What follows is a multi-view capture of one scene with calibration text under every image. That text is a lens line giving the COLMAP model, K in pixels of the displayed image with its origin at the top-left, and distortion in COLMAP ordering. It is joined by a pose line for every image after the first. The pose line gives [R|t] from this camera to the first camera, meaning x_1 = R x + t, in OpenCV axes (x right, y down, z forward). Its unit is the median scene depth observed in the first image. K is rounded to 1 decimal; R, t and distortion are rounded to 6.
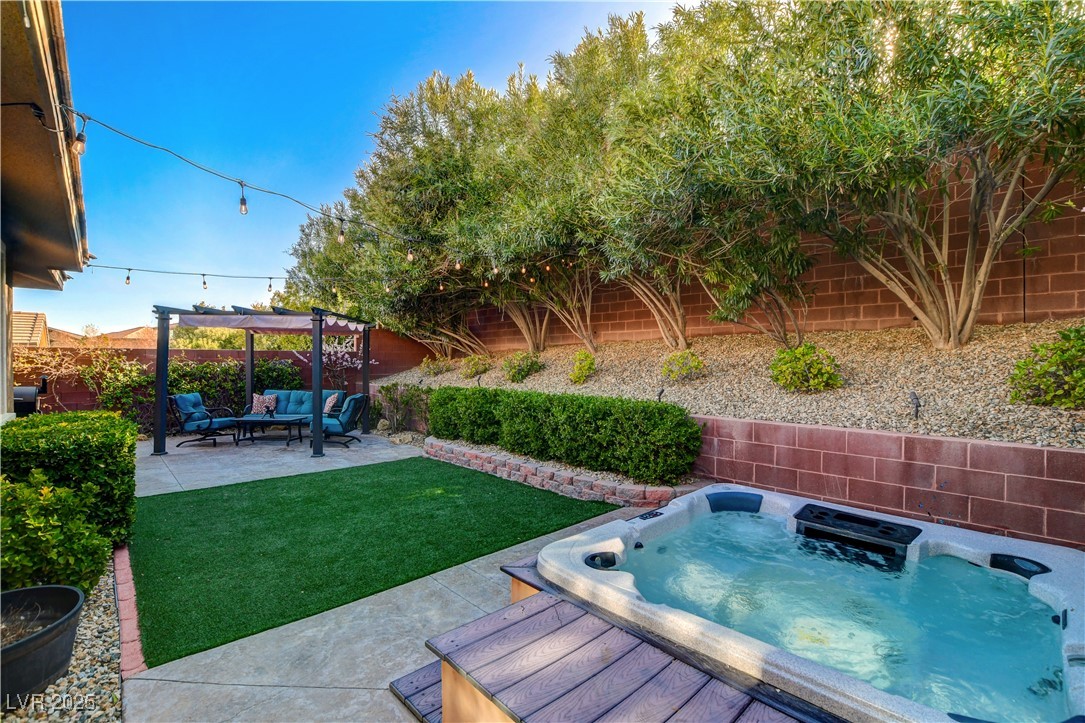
lens RADIAL K [[484.4, 0, 542.5], [0, 484.4, 361.5], [0, 0, 1]] dist [-0.021695, 0.000292]
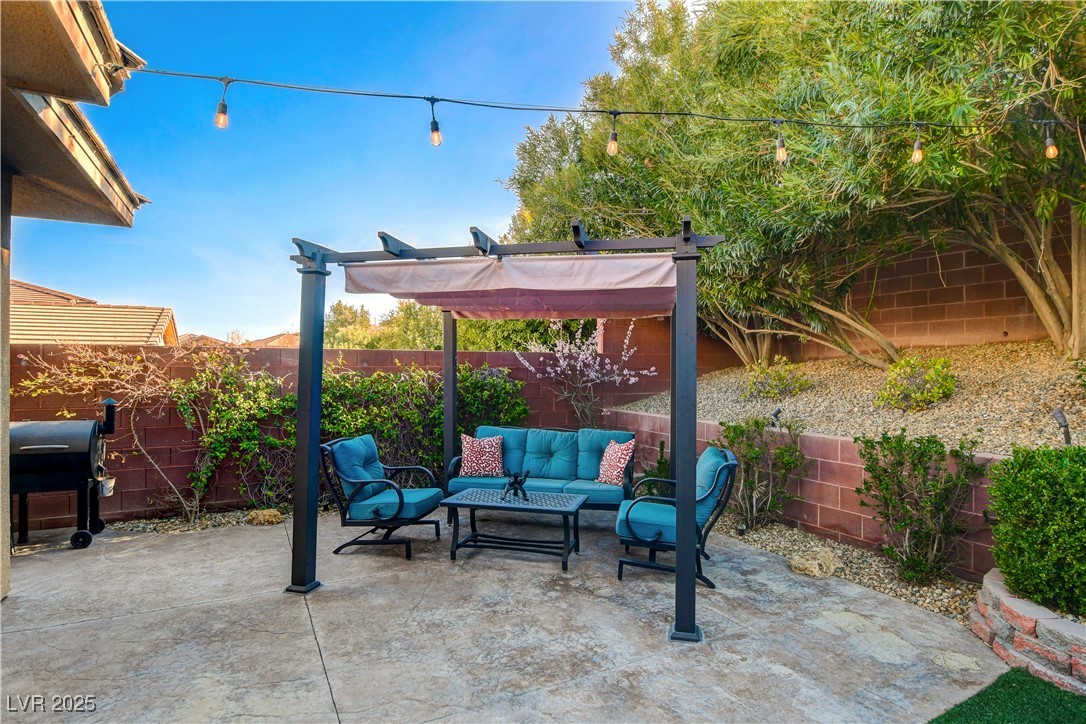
lens RADIAL K [[550.1, 0, 543.0], [0, 550.1, 362.0], [0, 0, 1]] dist [-0.026772, -0.000804]
pose [[0.967584, -0.003388, -0.252526, -0.402243], [-0.000117, 0.999904, -0.013866, -0.002303], [0.252548, 0.013446, 0.967491, 0.493874]]
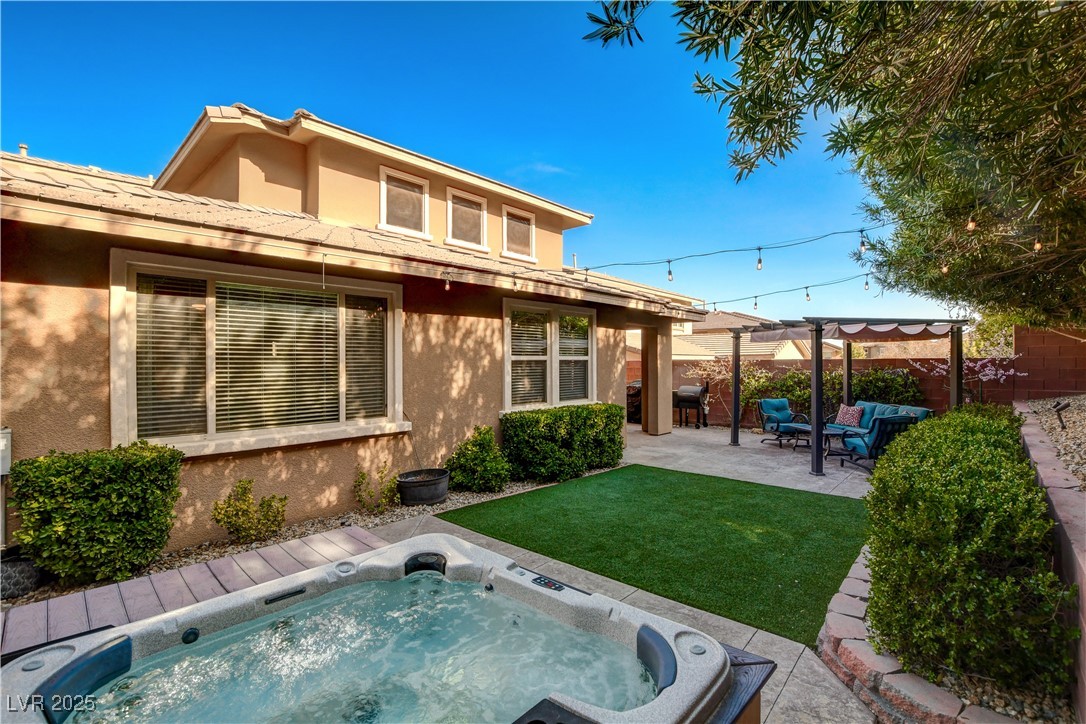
lens RADIAL K [[484.8, 0, 543.0], [0, 484.8, 362.0], [0, 0, 1]] dist [-0.021695, 0.000292]
pose [[0.072030, -0.006535, -0.997381, 0.370026], [-0.001265, 0.999977, -0.006644, -0.012268], [0.997402, 0.001740, 0.072020, 0.346237]]
